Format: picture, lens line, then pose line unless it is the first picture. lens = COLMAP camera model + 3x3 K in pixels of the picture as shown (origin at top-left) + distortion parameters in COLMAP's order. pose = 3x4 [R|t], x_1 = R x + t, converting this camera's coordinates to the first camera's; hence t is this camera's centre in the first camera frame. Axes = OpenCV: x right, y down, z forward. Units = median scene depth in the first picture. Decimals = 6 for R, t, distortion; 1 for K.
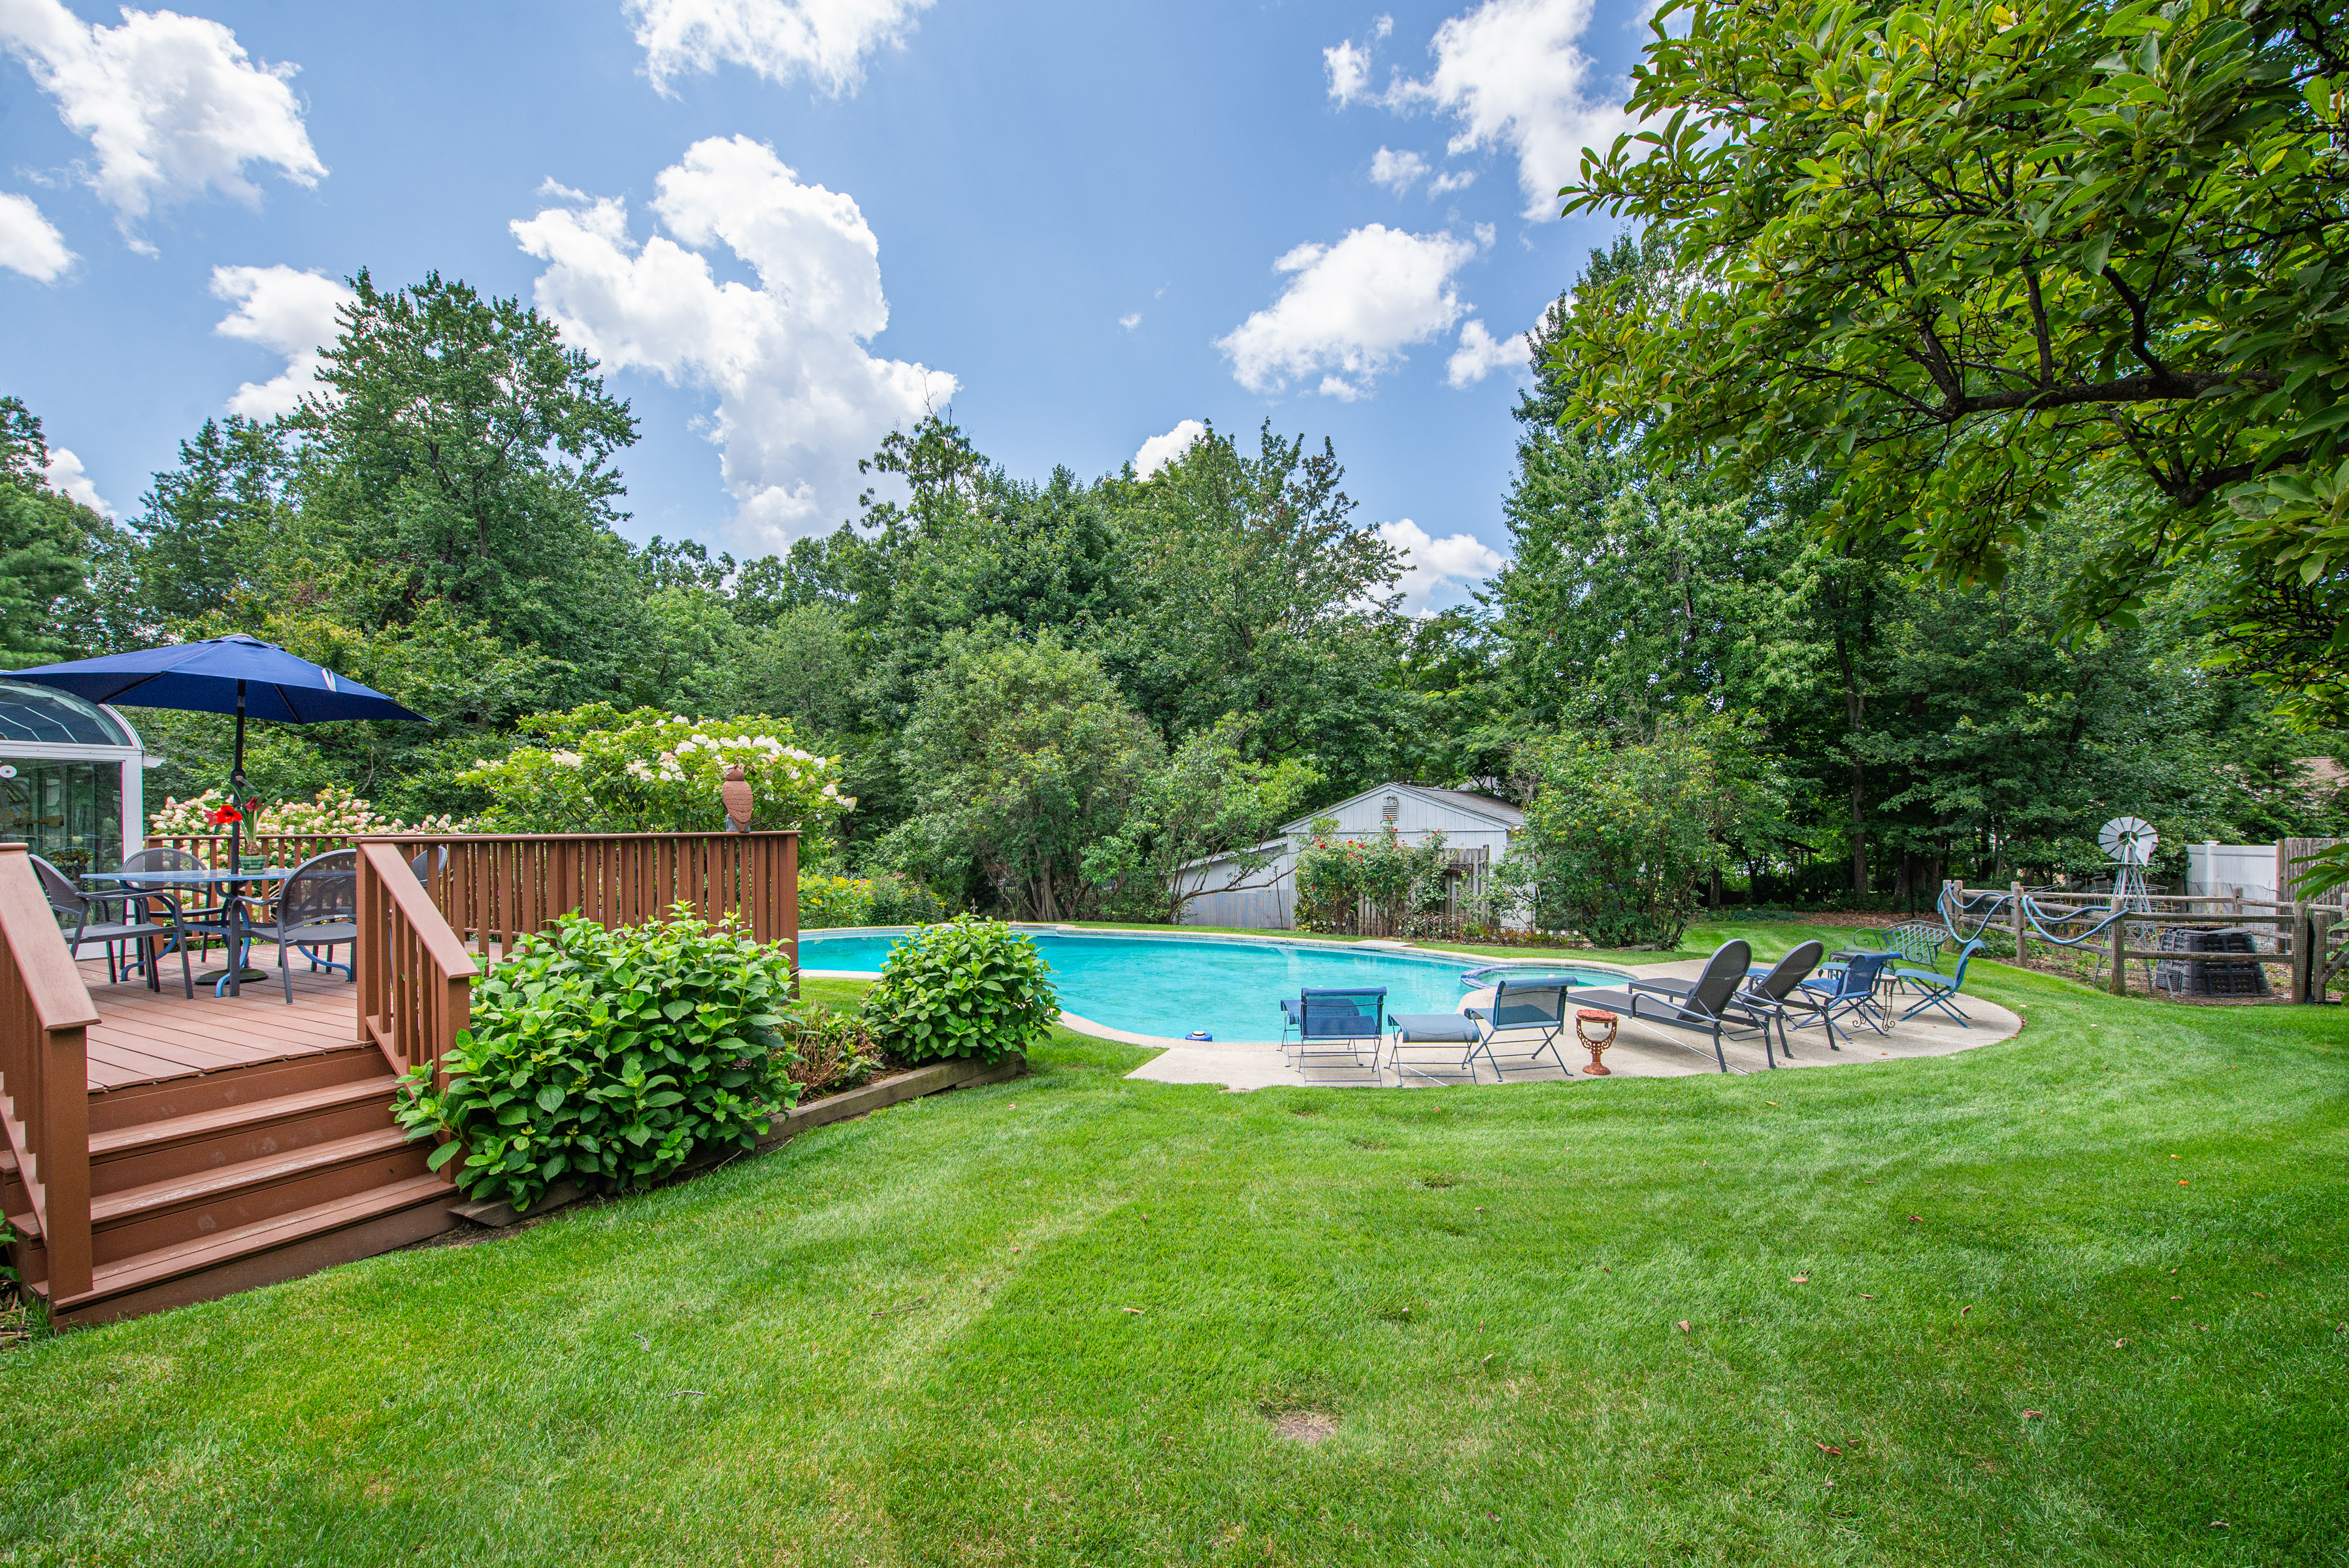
lens RADIAL K [[958.3, 0, 1201.1], [0, 958.3, 830.6], [0, 0, 1]] dist [-0.015159, -0.000886]
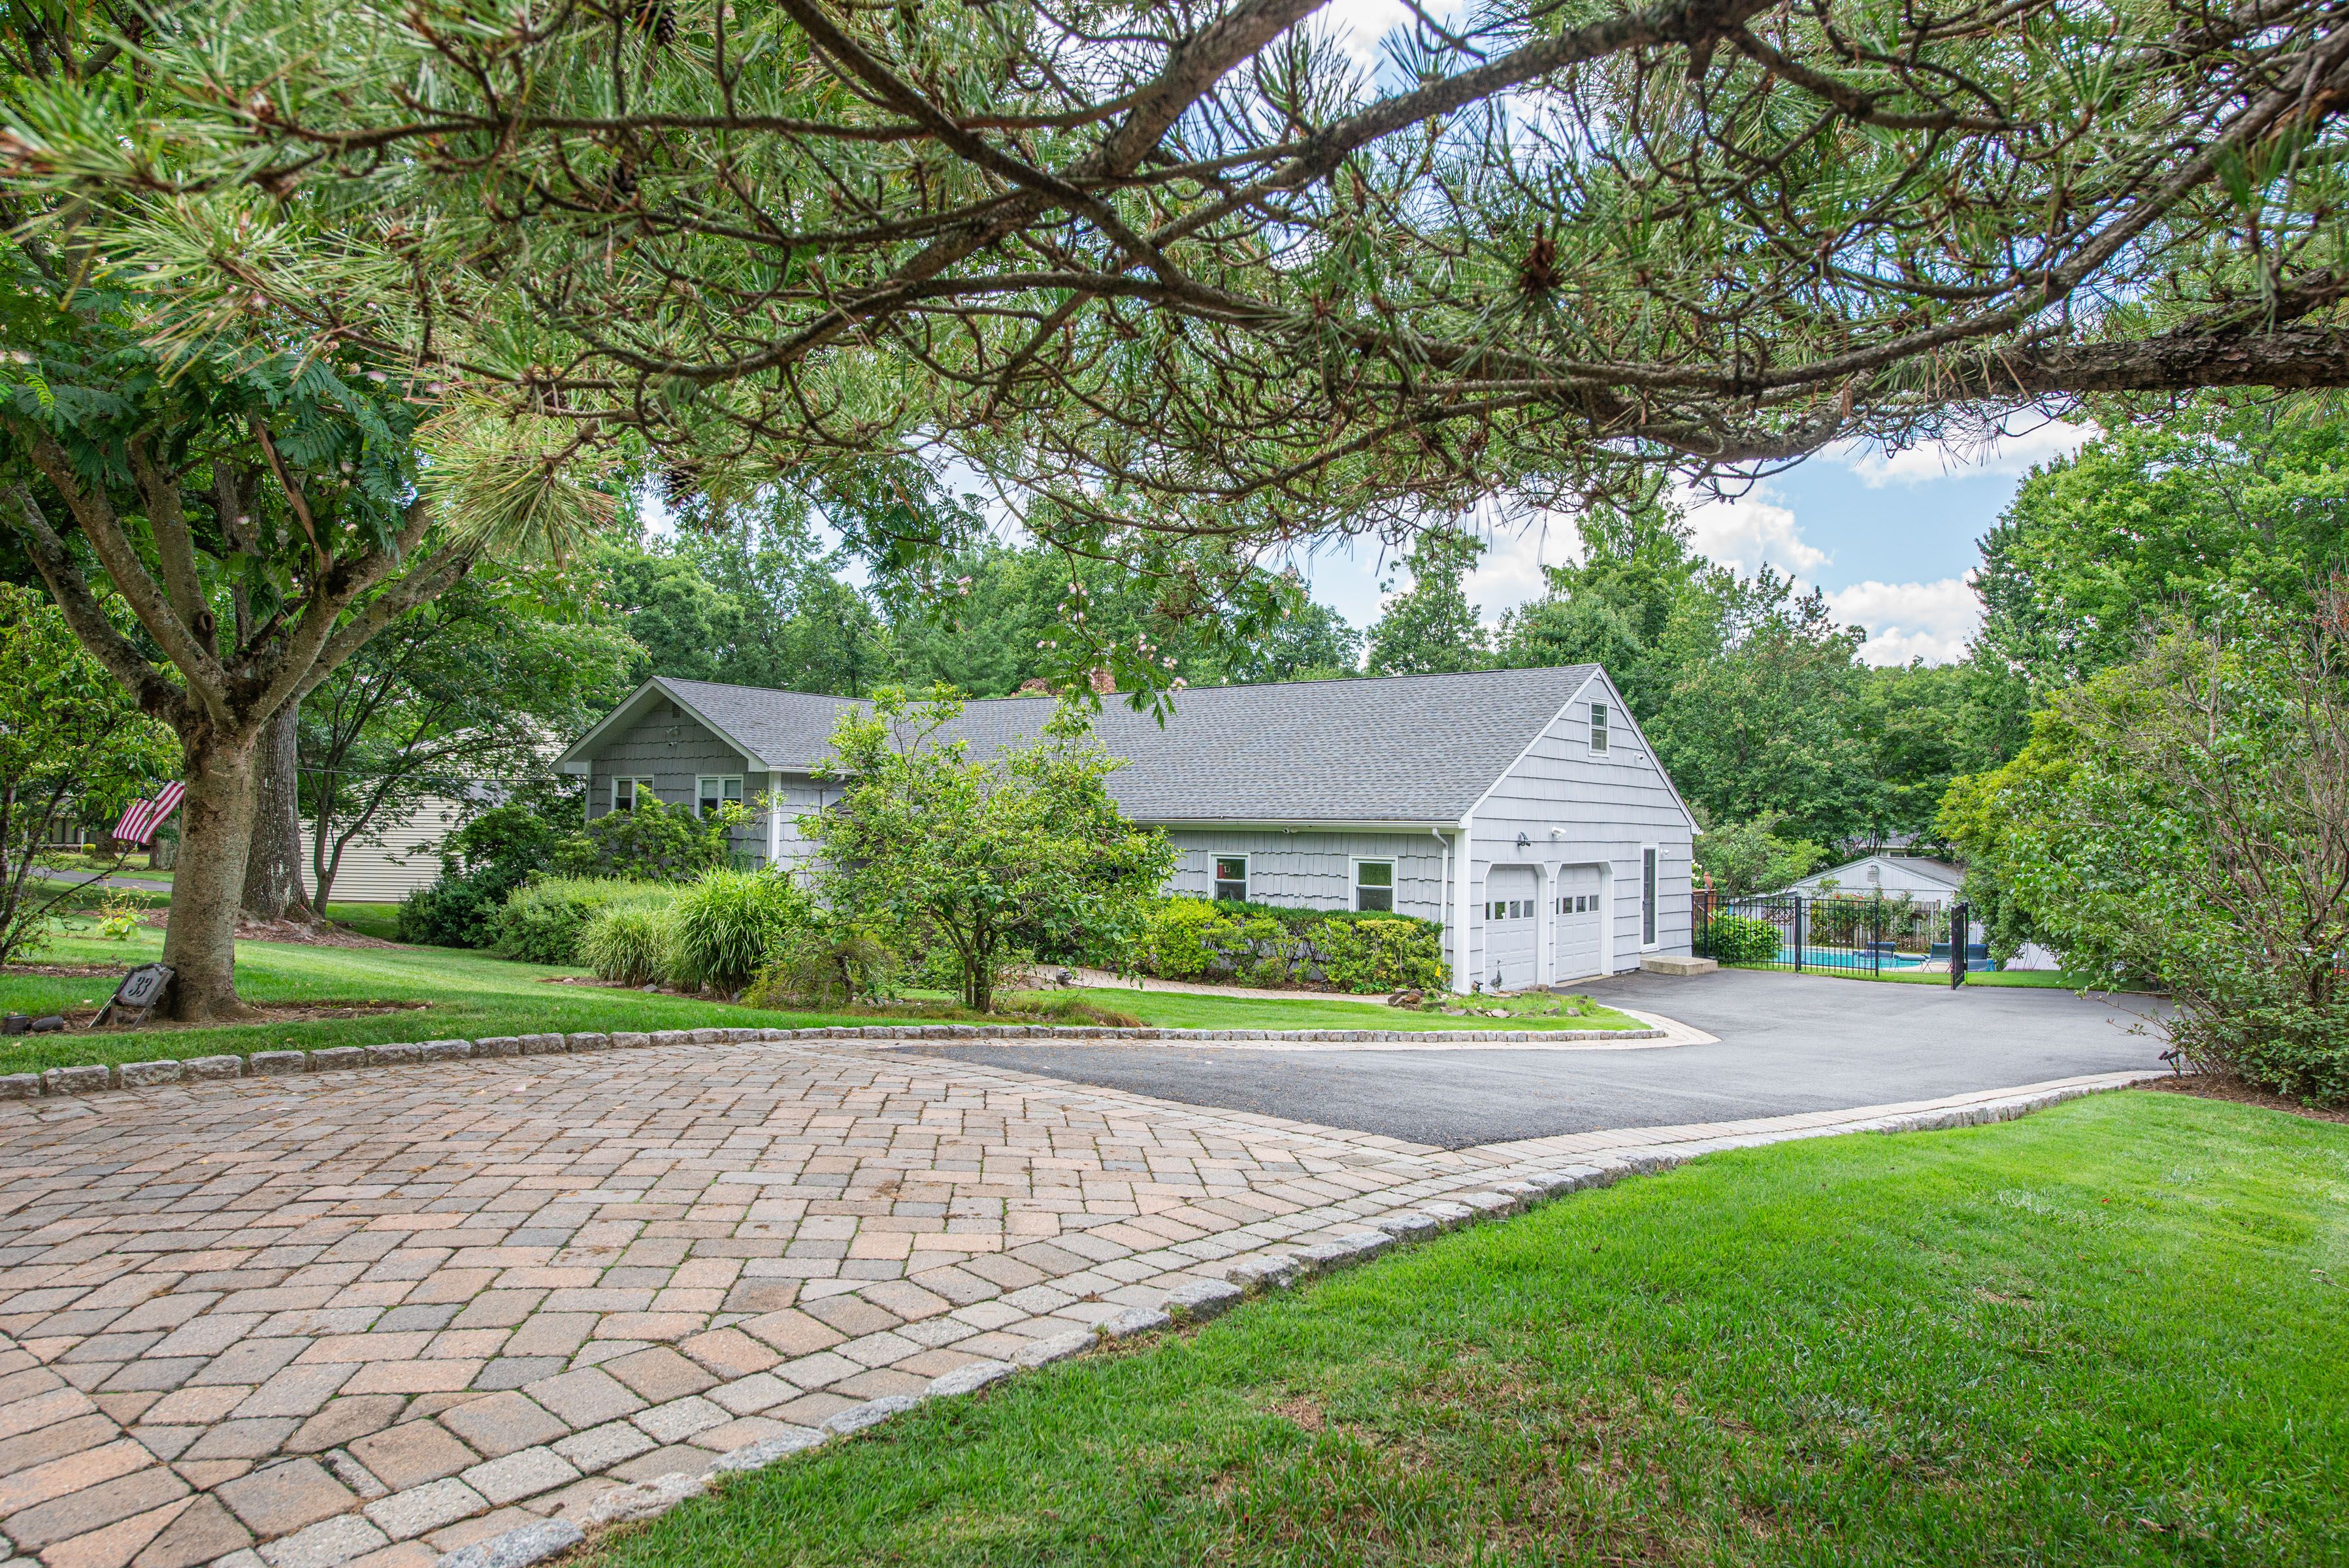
lens RADIAL K [[1428.2, 0, 1164.9], [0, 1428.2, 789.8], [0, 0, 1]] dist [-0.000028, -0.003022]
pose [[0.974481, 0.020323, -0.223549, -0.283845], [-0.029423, 0.998865, -0.037451, -0.025137], [0.222534, 0.043073, 0.973973, -1.056234]]
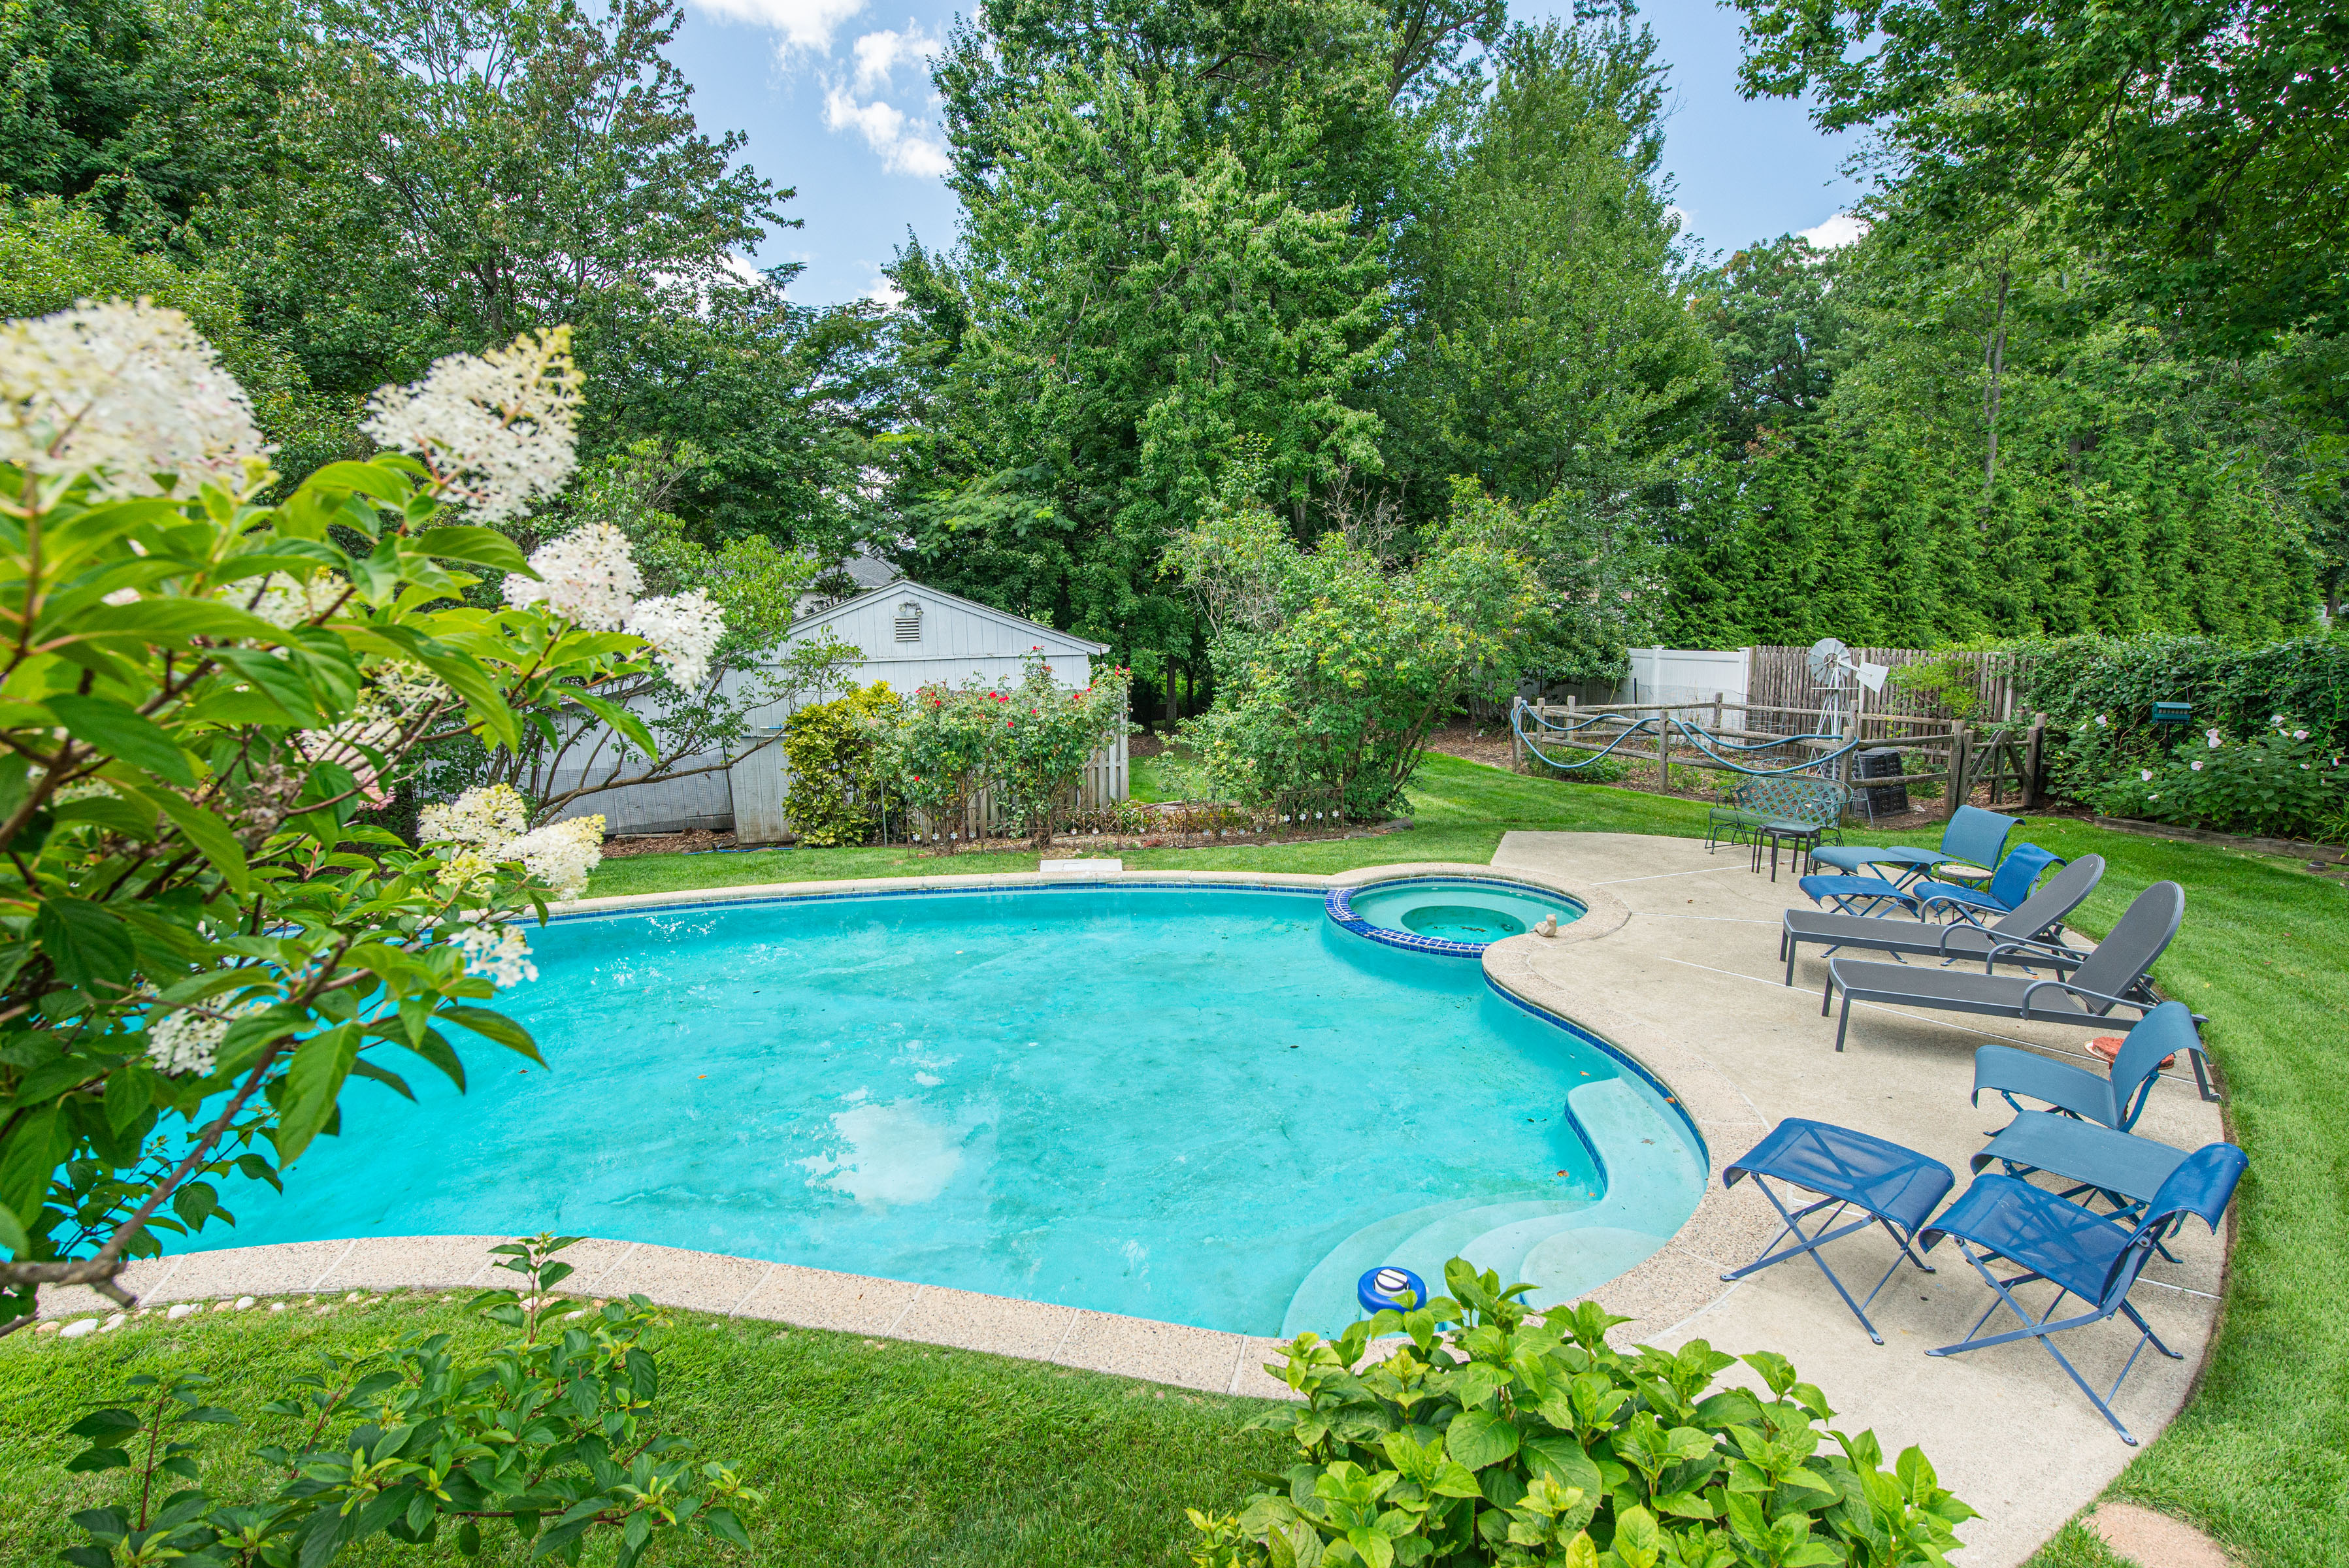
lens RADIAL K [[1155.2, 0, 1159.3], [0, 1155.2, 789.5], [0, 0, 1]] dist [-0.004098, -0.000242]
pose [[0.765002, -0.106645, 0.635137, -0.114288], [0.012655, 0.988493, 0.150734, -0.019146], [-0.643904, -0.107274, 0.757549, 0.230274]]
